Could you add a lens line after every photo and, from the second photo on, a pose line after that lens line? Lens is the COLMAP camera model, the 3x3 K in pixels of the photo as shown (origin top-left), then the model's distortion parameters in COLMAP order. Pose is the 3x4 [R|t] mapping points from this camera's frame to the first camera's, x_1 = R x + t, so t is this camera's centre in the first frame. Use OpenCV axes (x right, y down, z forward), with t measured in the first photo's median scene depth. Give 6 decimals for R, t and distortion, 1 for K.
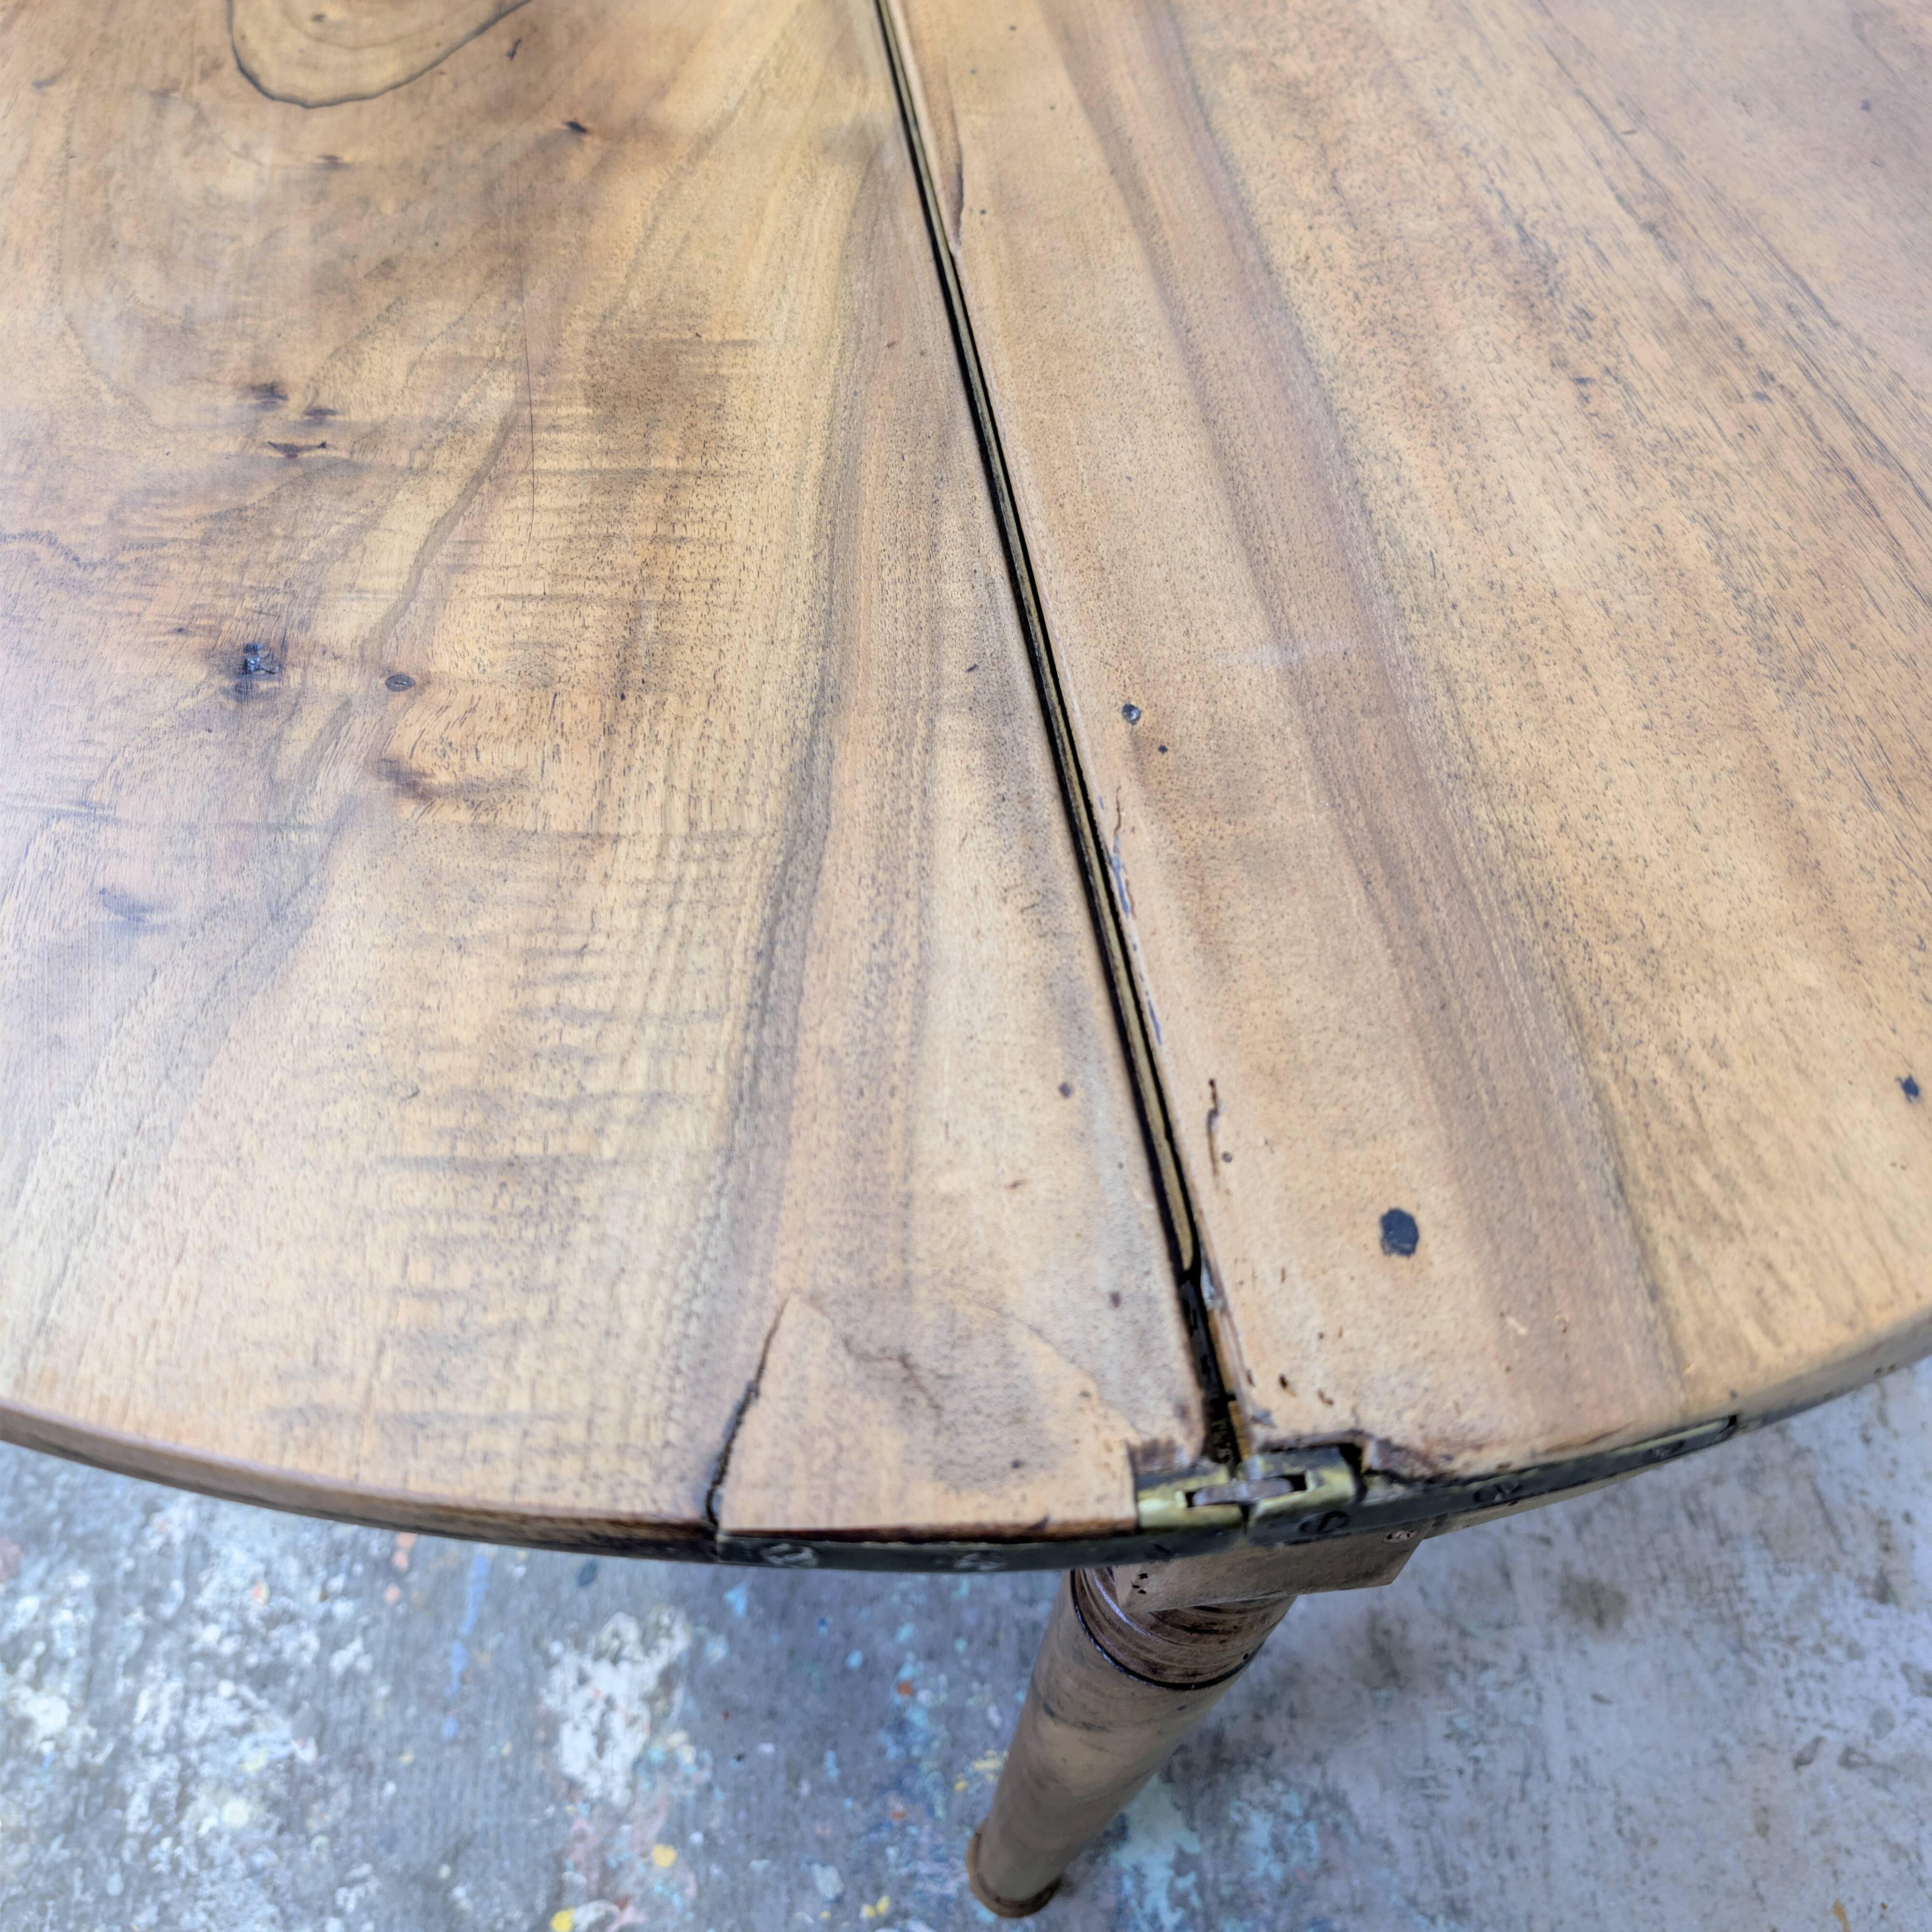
lens RADIAL K [[1897.6, 0, 944.1], [0, 1897.6, 822.4], [0, 0, 1]] dist [-0.003705, 0.016433]
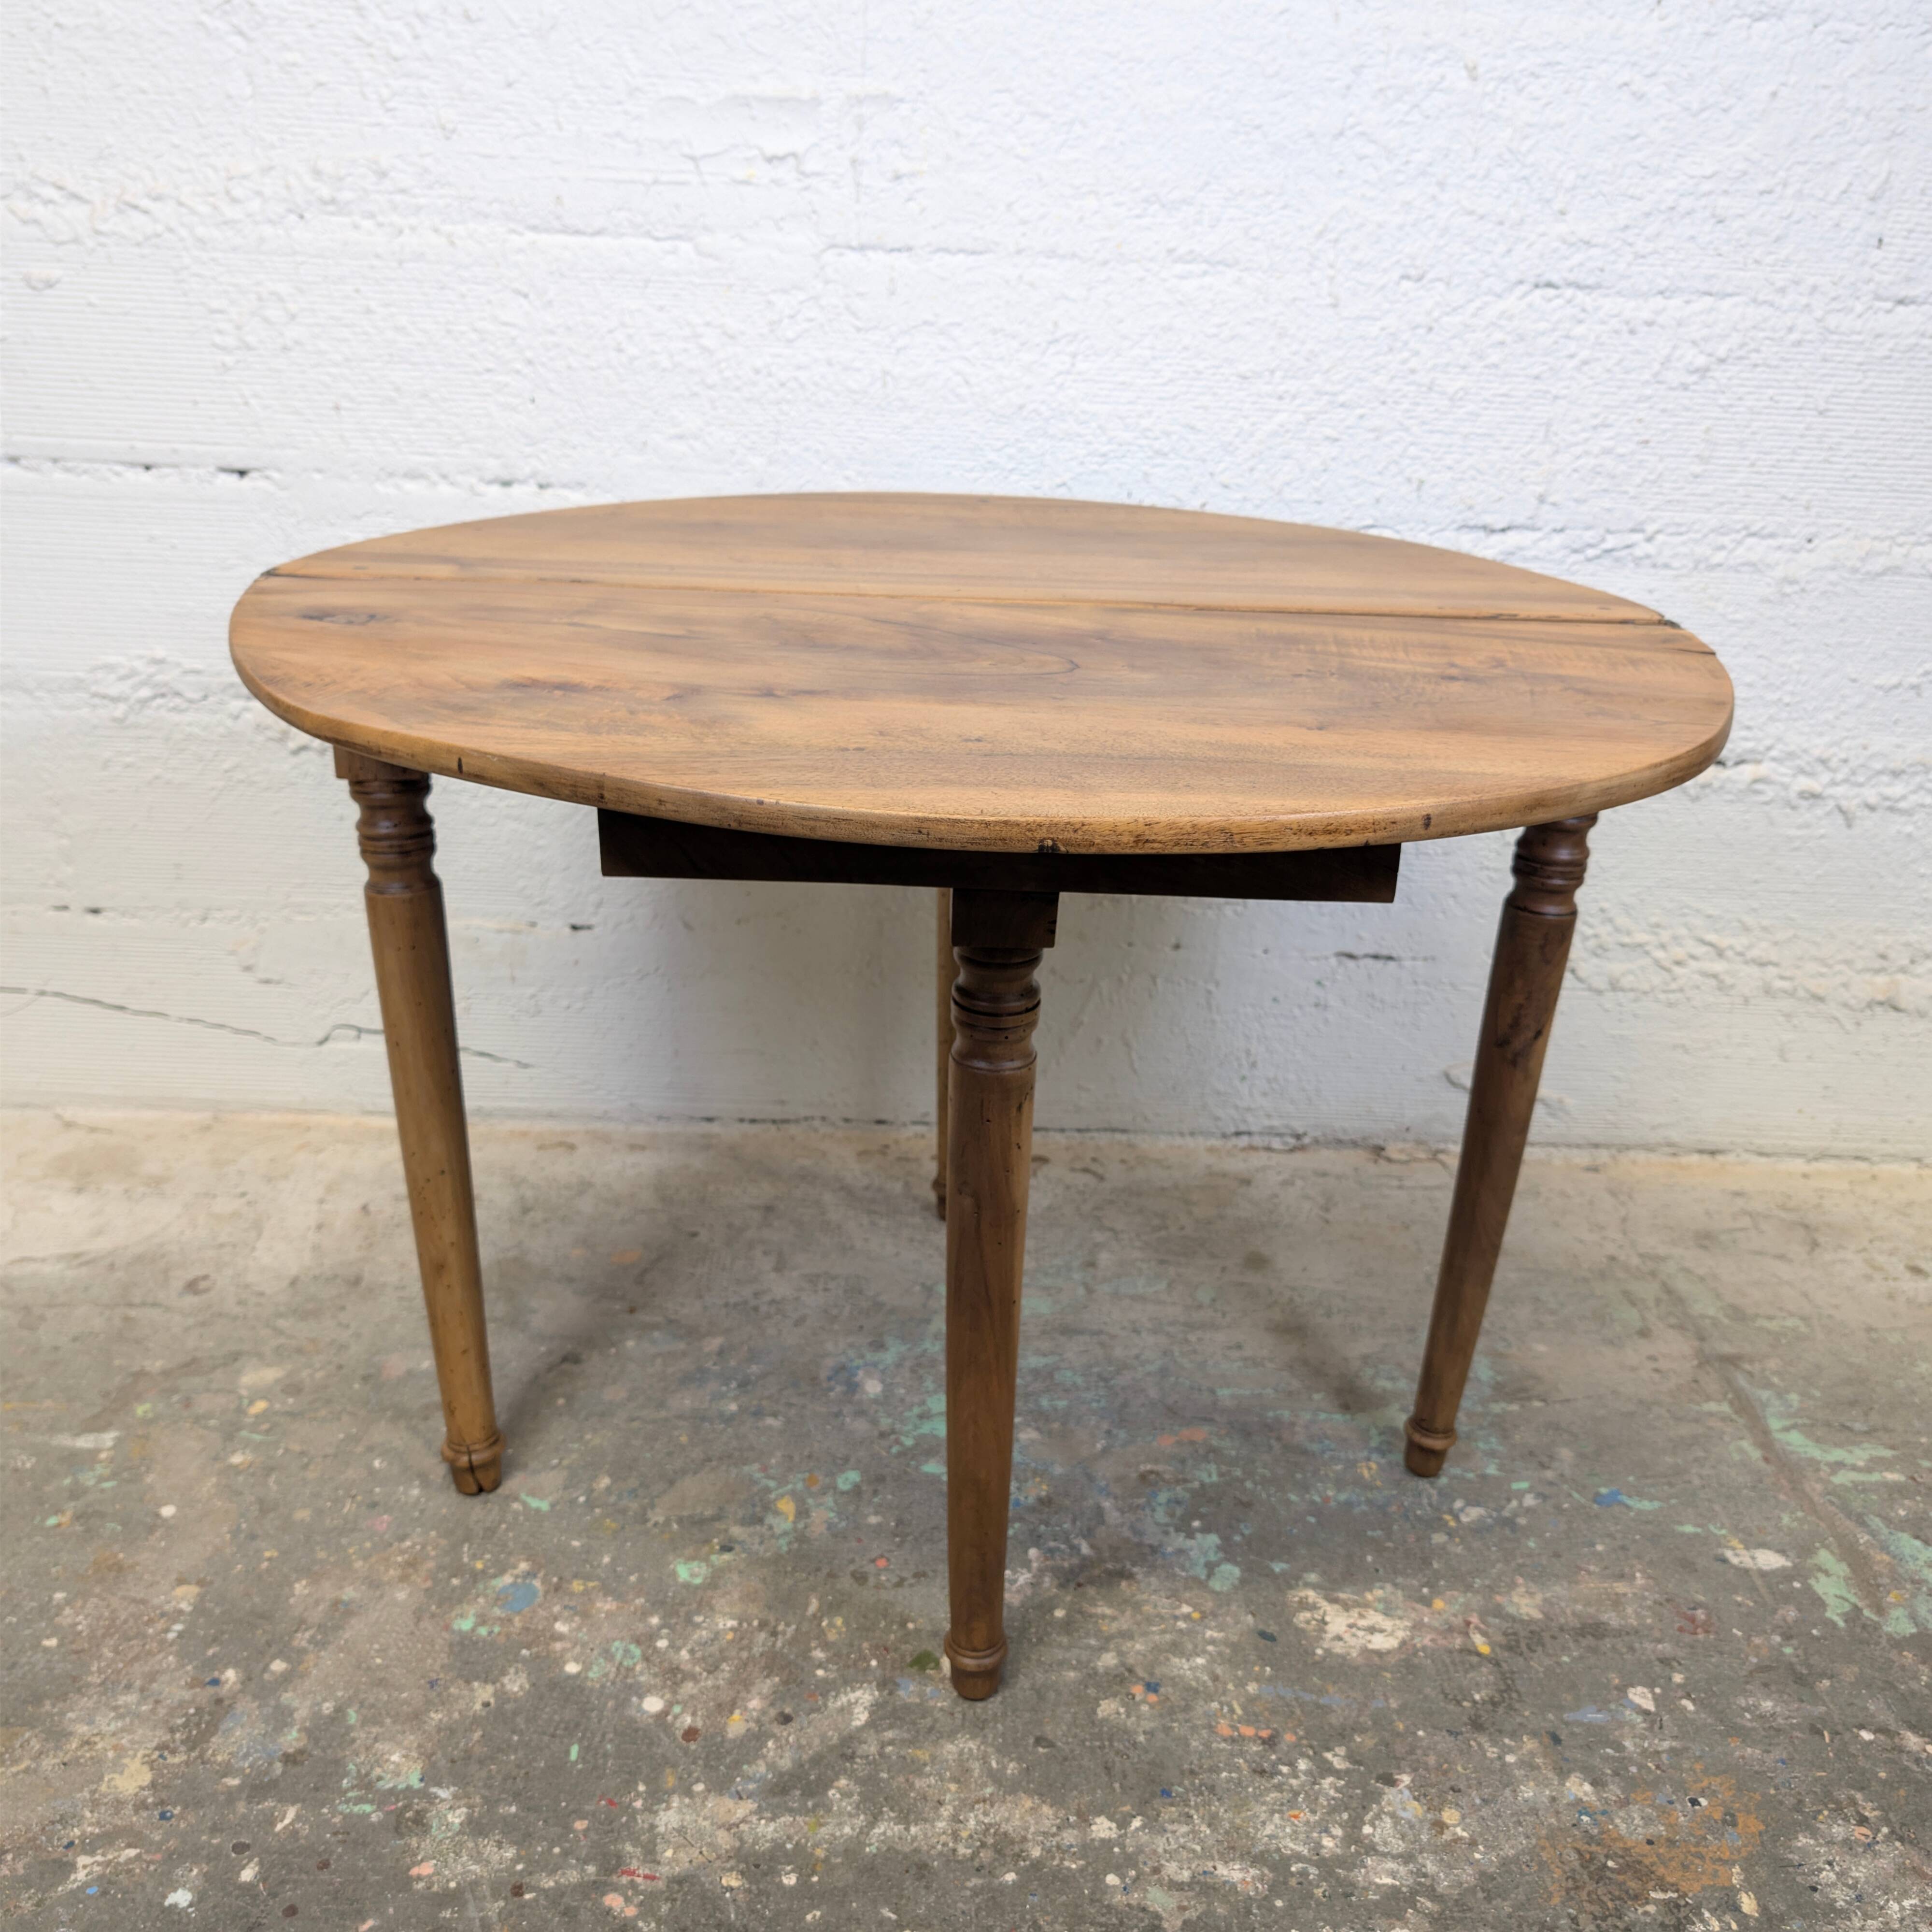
lens RADIAL K [[1891.2, 0, 986.6], [0, 1891.2, 973.0], [0, 0, 1]] dist [0.008927, -0.001677]
pose [[0.097811, -0.409660, 0.906979, -2.273384], [0.744087, 0.635301, 0.206706, -0.648823], [-0.660884, 0.654653, 0.366962, 0.518889]]
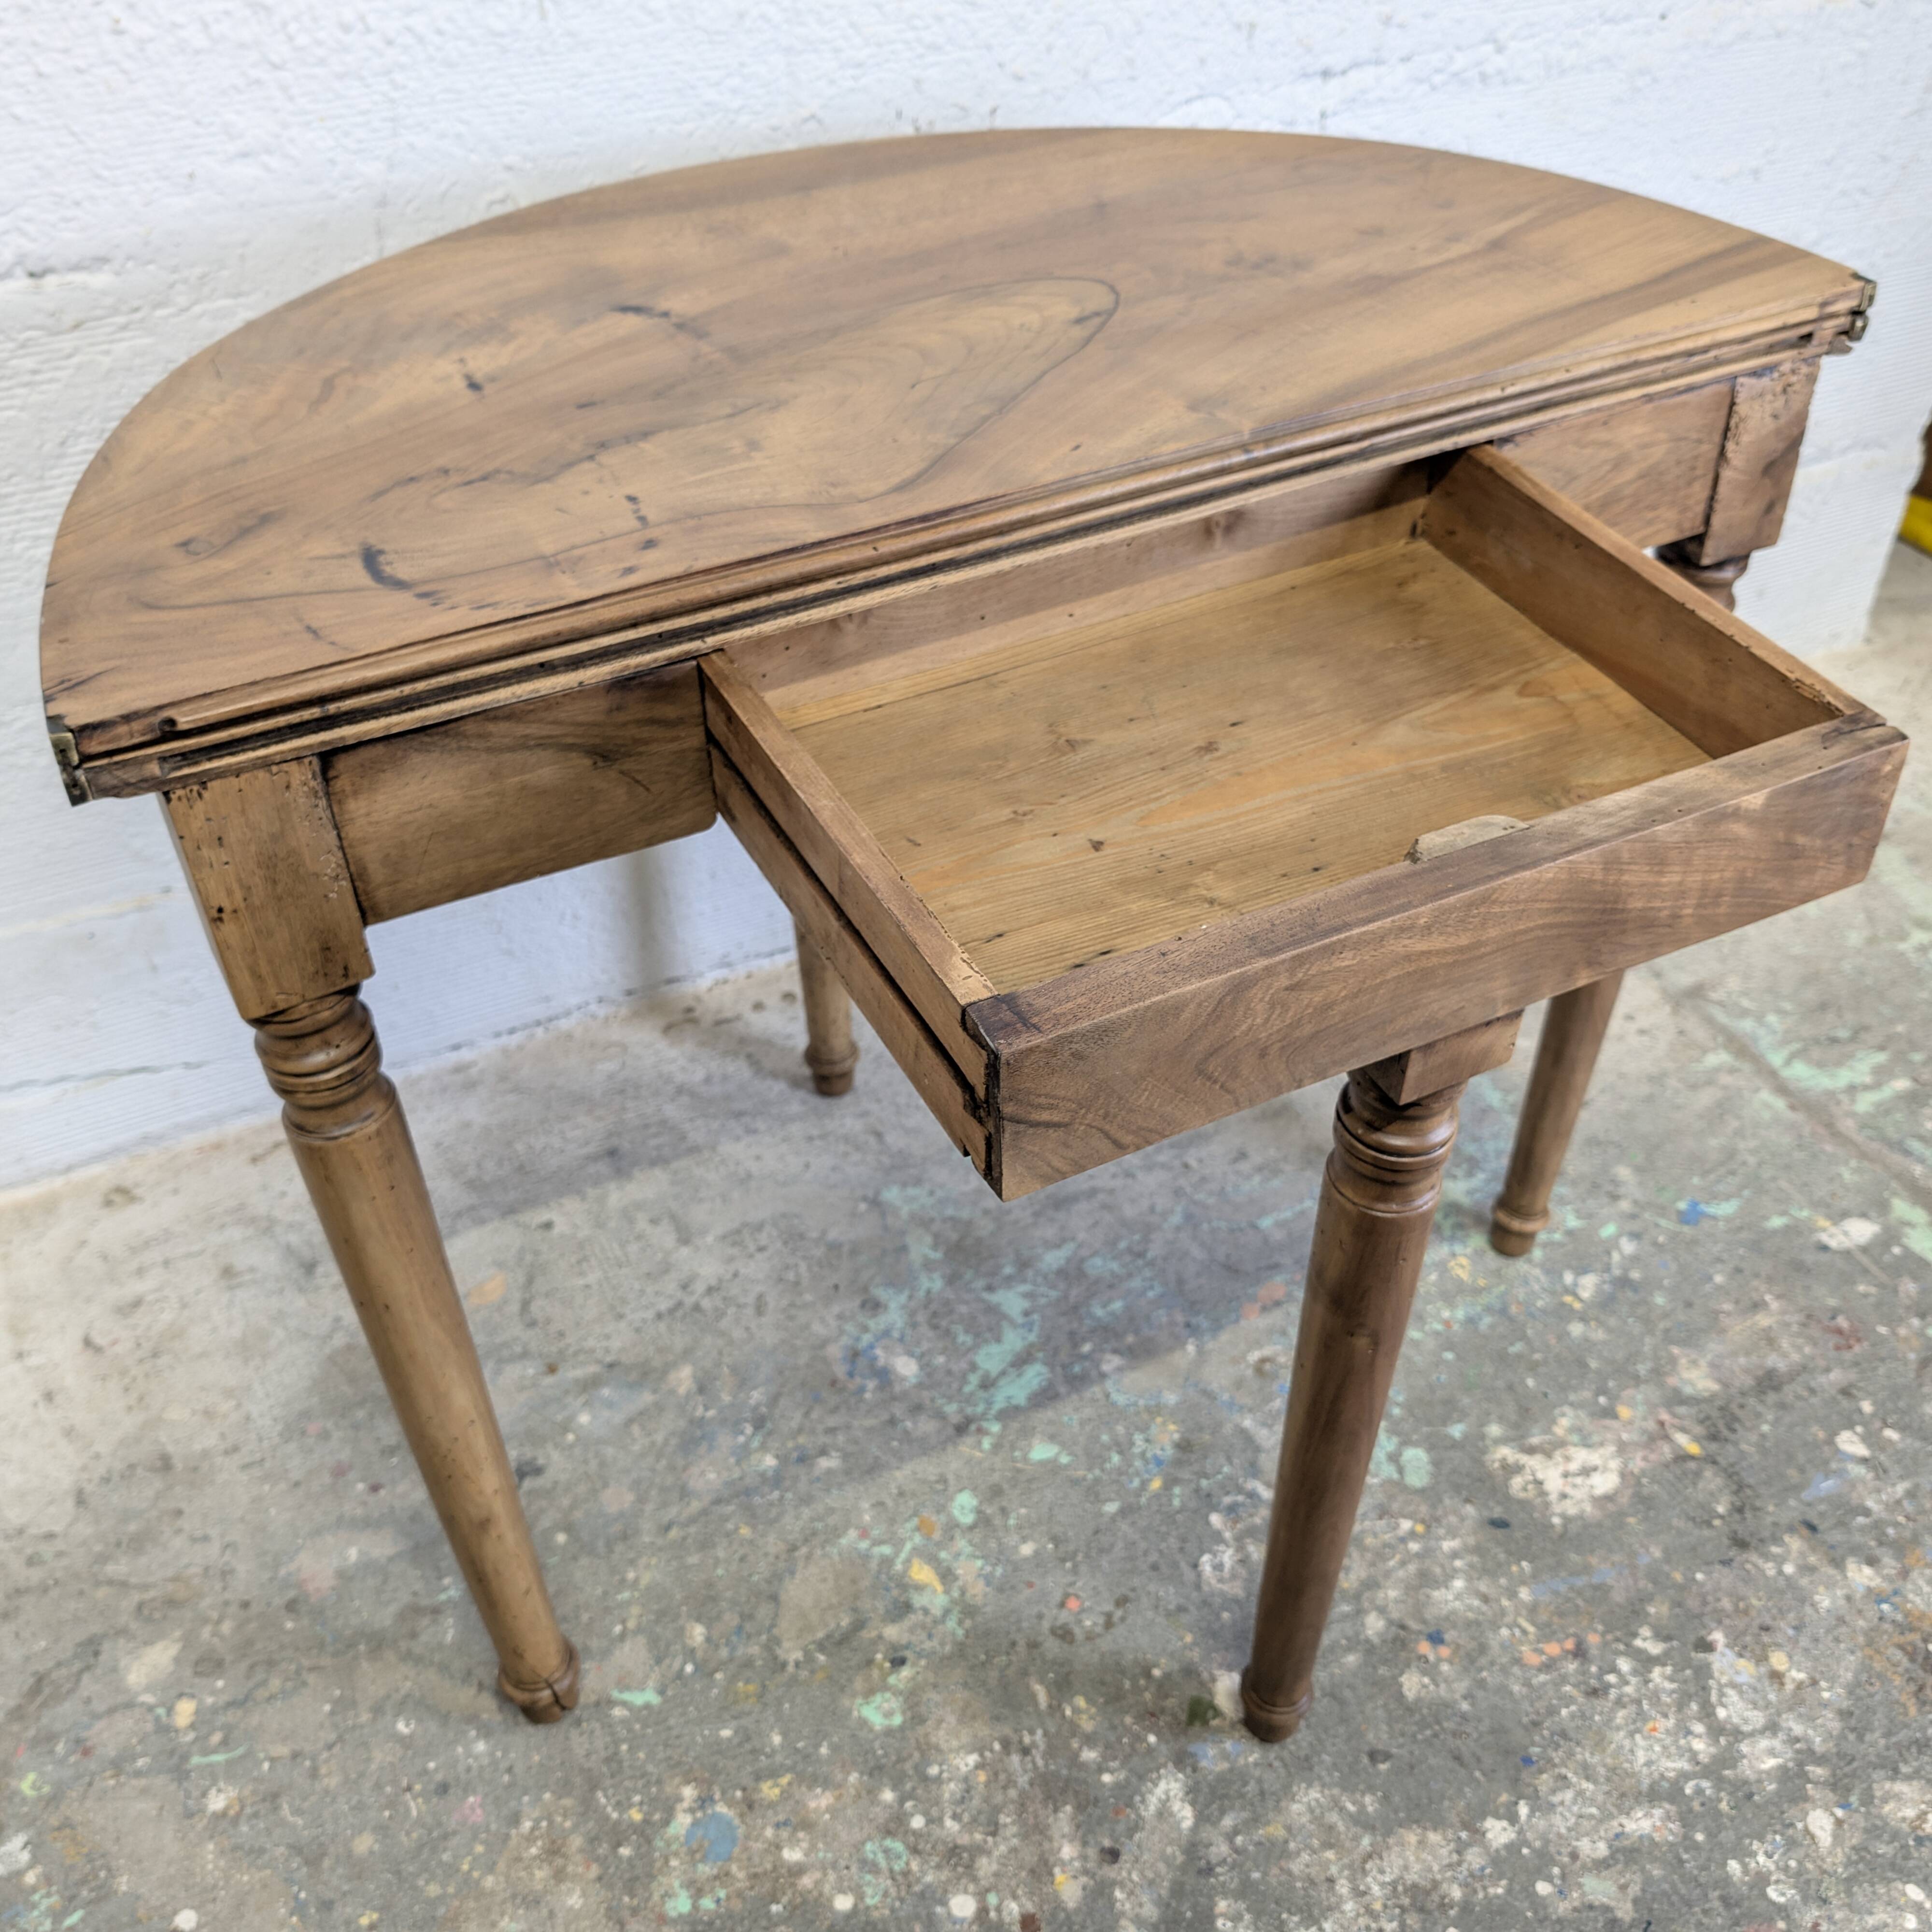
lens RADIAL K [[2129.7, 0, 990.3], [0, 2129.7, 1021.5], [0, 0, 1]] dist [0.008648, -0.009236]
pose [[-0.344131, -0.644540, 0.682746, -1.484305], [0.712841, 0.293914, 0.636767, -1.552582], [-0.611090, 0.705820, 0.358310, 0.790089]]
